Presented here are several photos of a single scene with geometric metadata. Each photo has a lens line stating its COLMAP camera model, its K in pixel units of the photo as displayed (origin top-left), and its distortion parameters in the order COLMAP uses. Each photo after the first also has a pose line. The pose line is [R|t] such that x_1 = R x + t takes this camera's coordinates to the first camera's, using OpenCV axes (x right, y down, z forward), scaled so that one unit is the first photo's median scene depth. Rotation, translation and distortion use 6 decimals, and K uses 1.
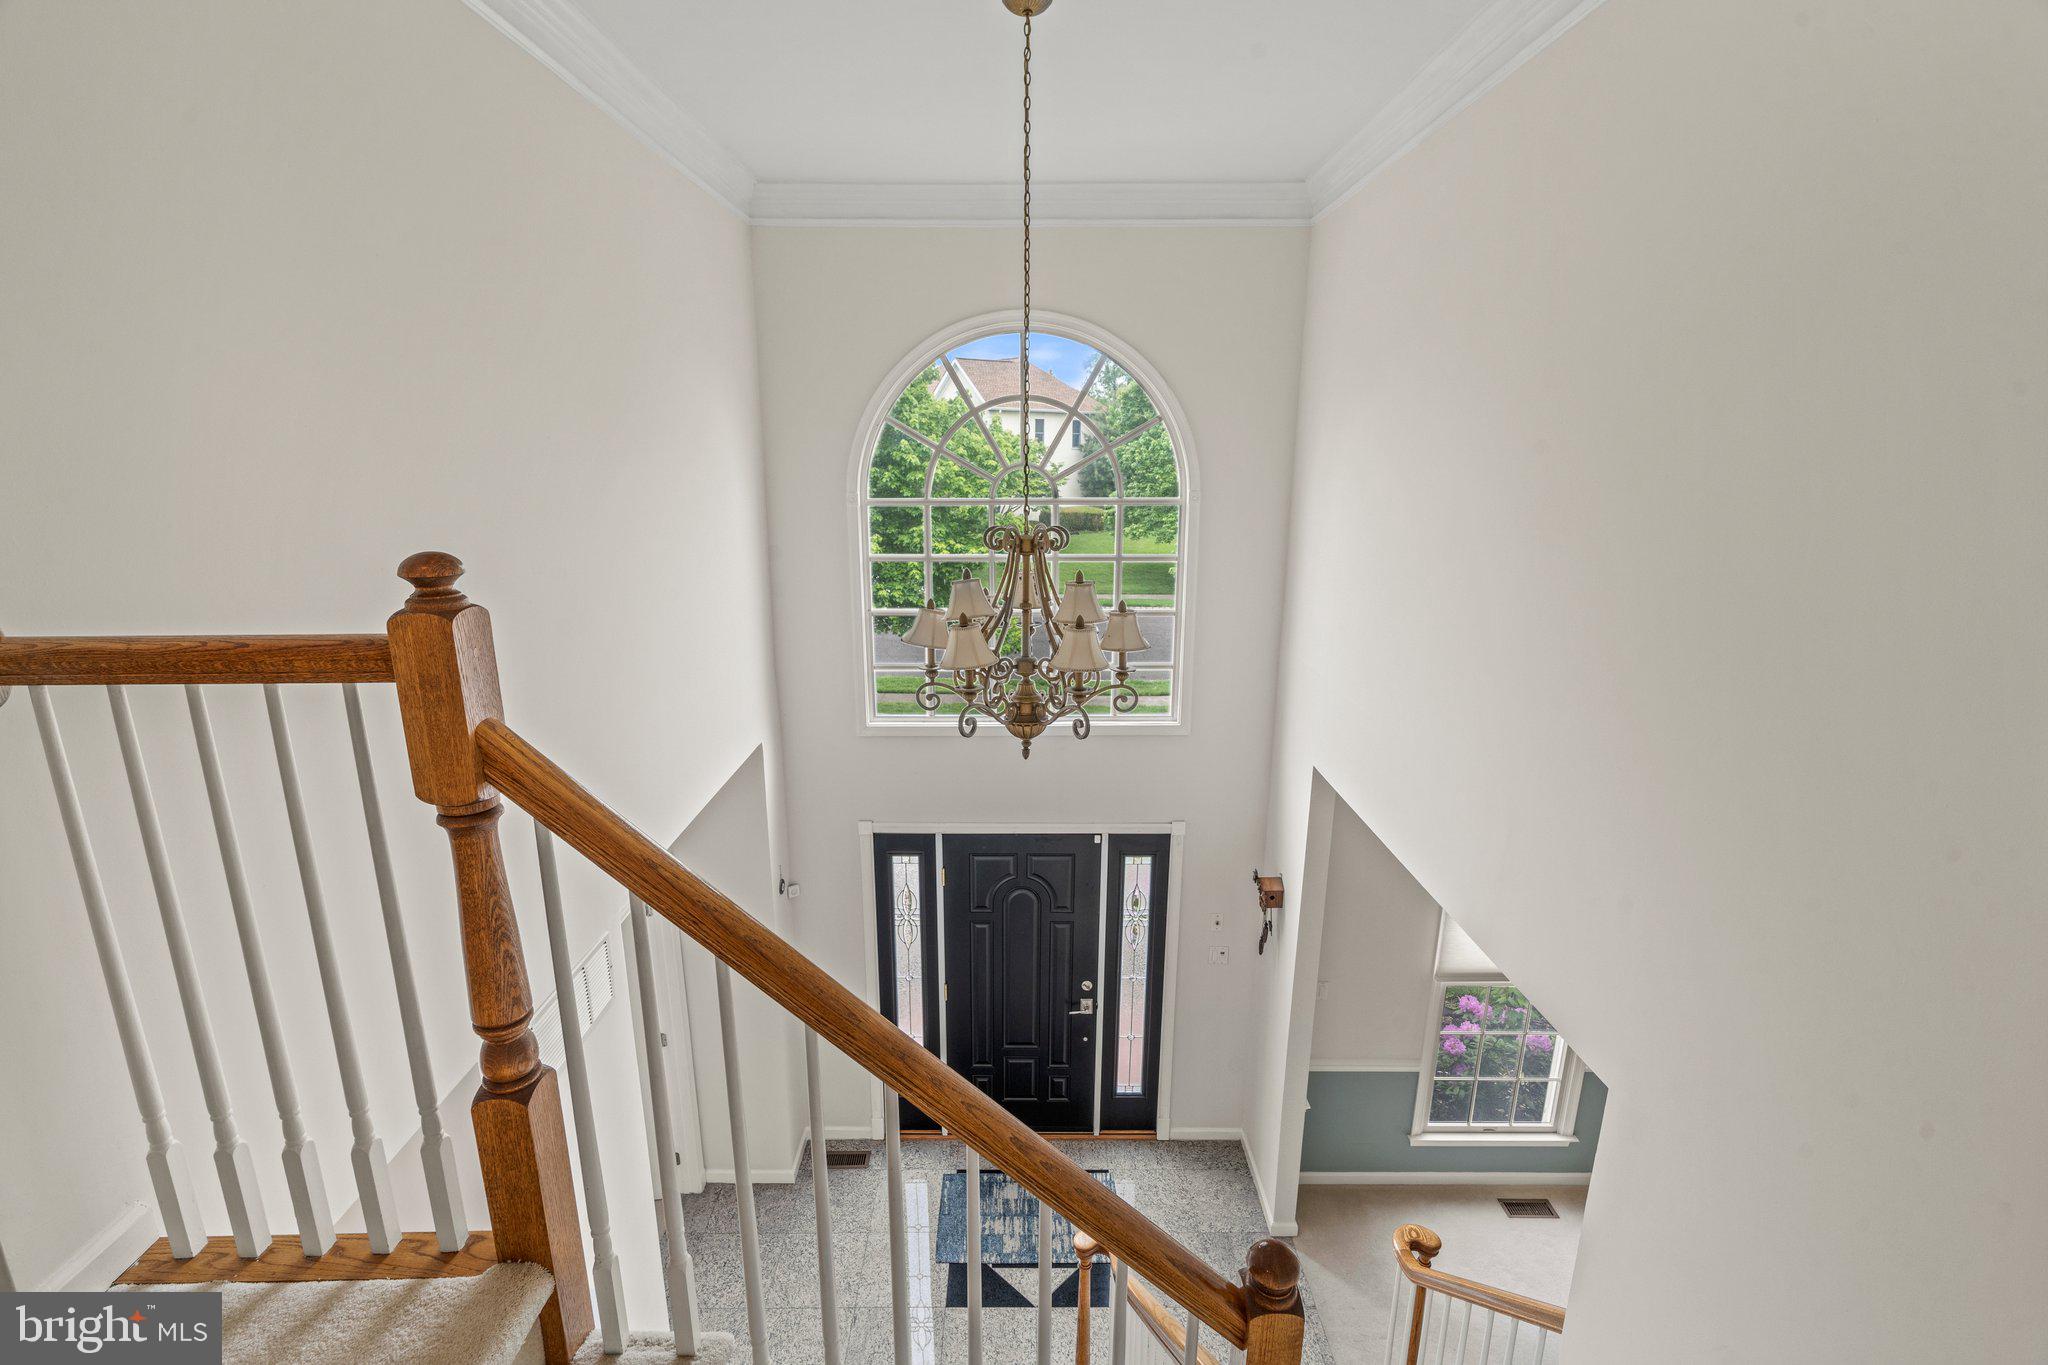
lens RADIAL K [[919.8, 0, 1042.2], [0, 919.8, 691.6], [0, 0, 1]] dist [-0.009256, 0.002794]
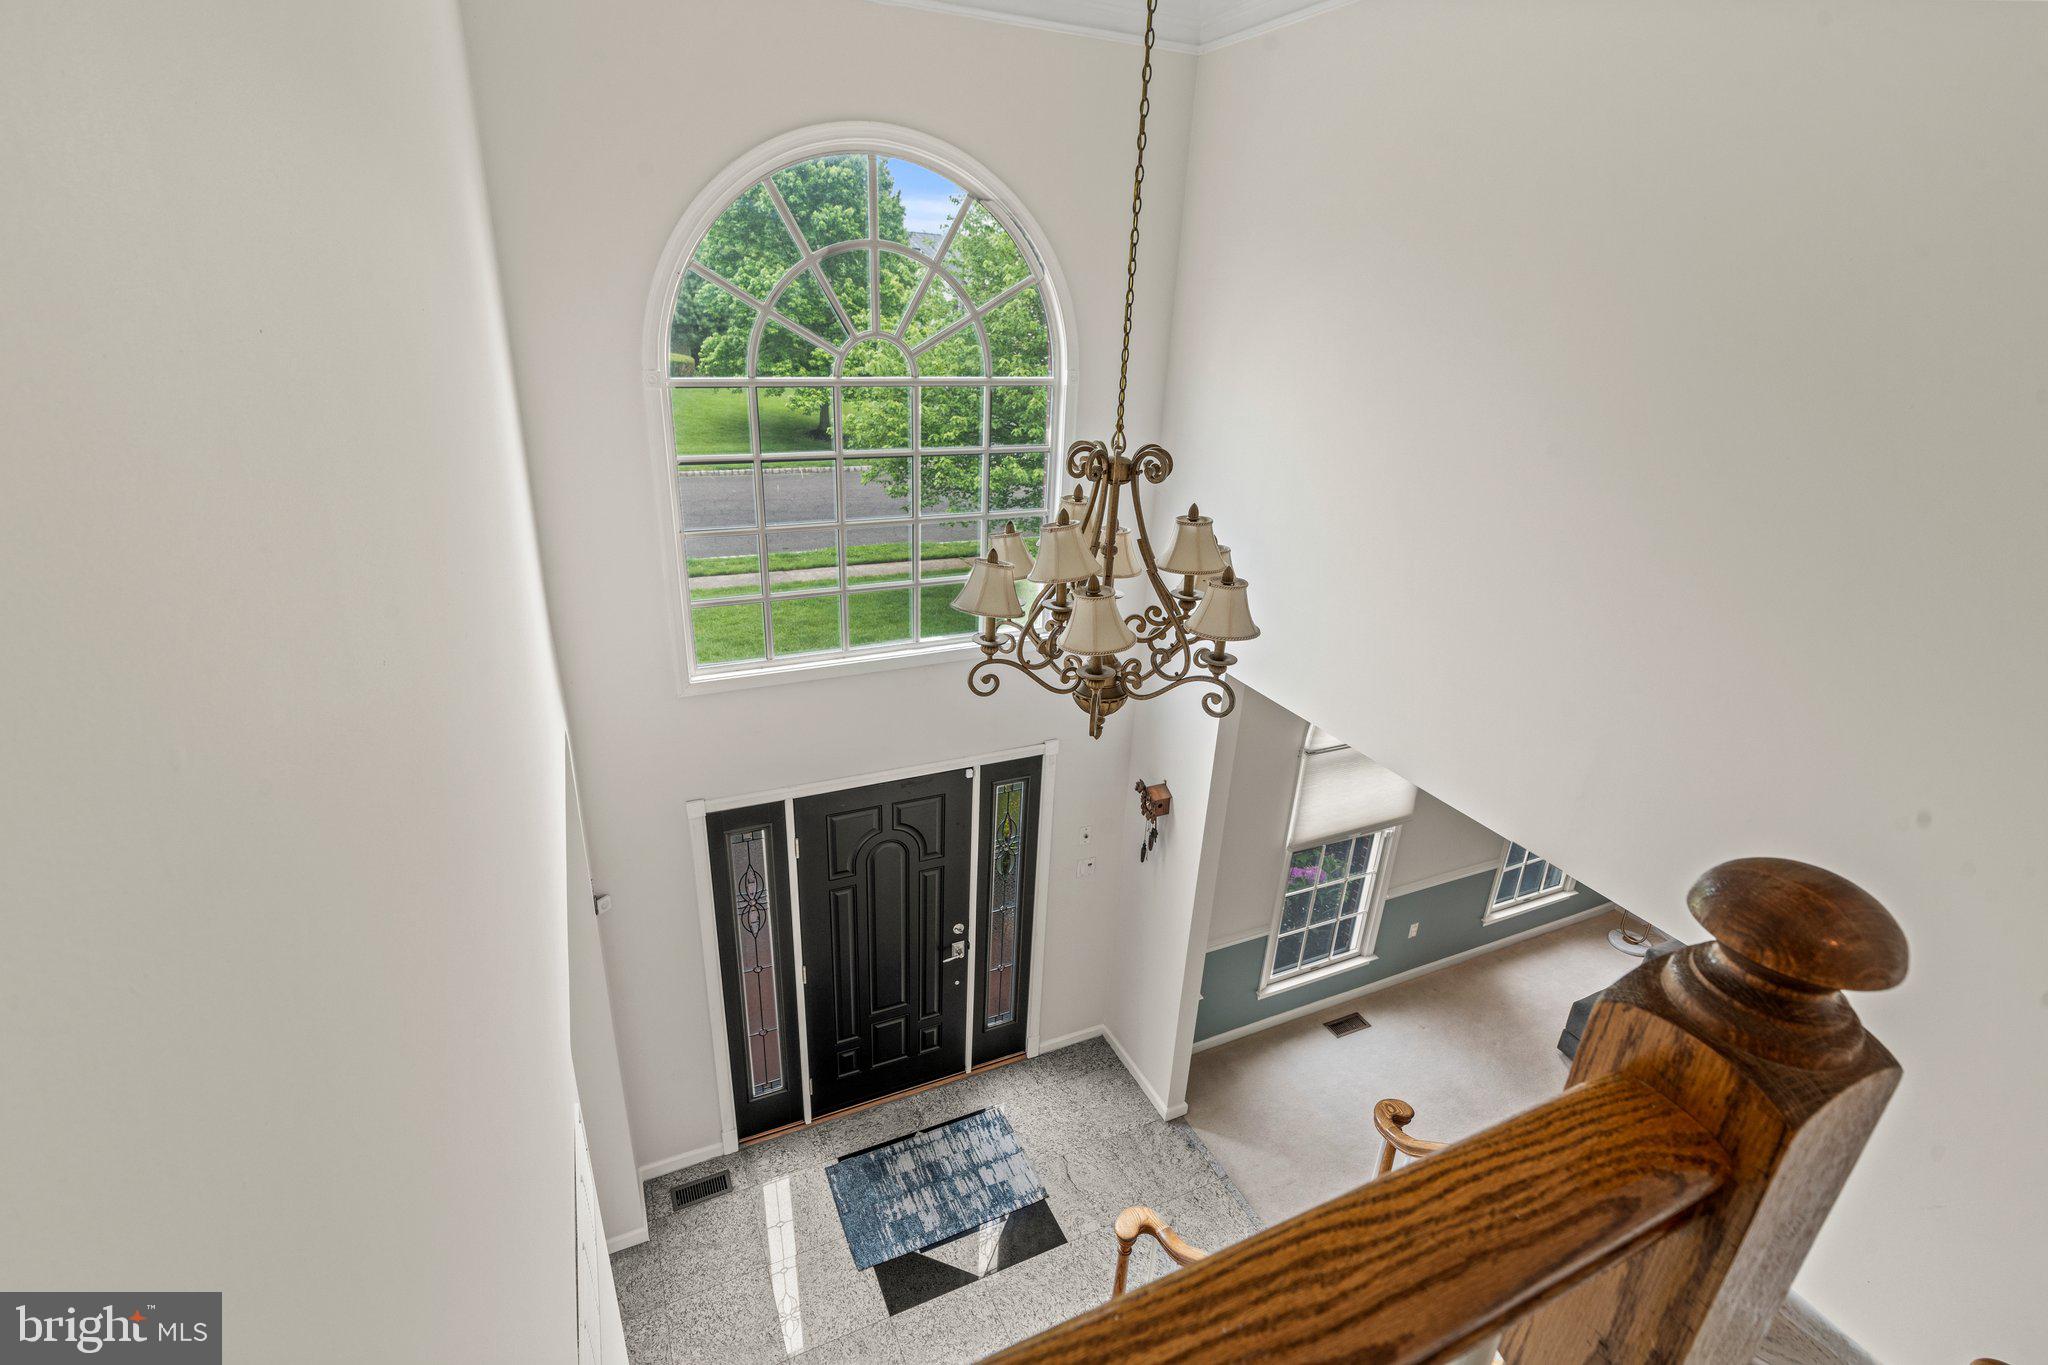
lens RADIAL K [[919.8, 0, 1013.2], [0, 919.8, 680.1], [0, 0, 1]] dist [-0.009256, 0.002794]
pose [[0.909608, -0.128419, 0.395123, -0.240021], [0.069200, 0.984576, 0.160693, -0.067805], [-0.409665, -0.118825, 0.904464, 0.191421]]
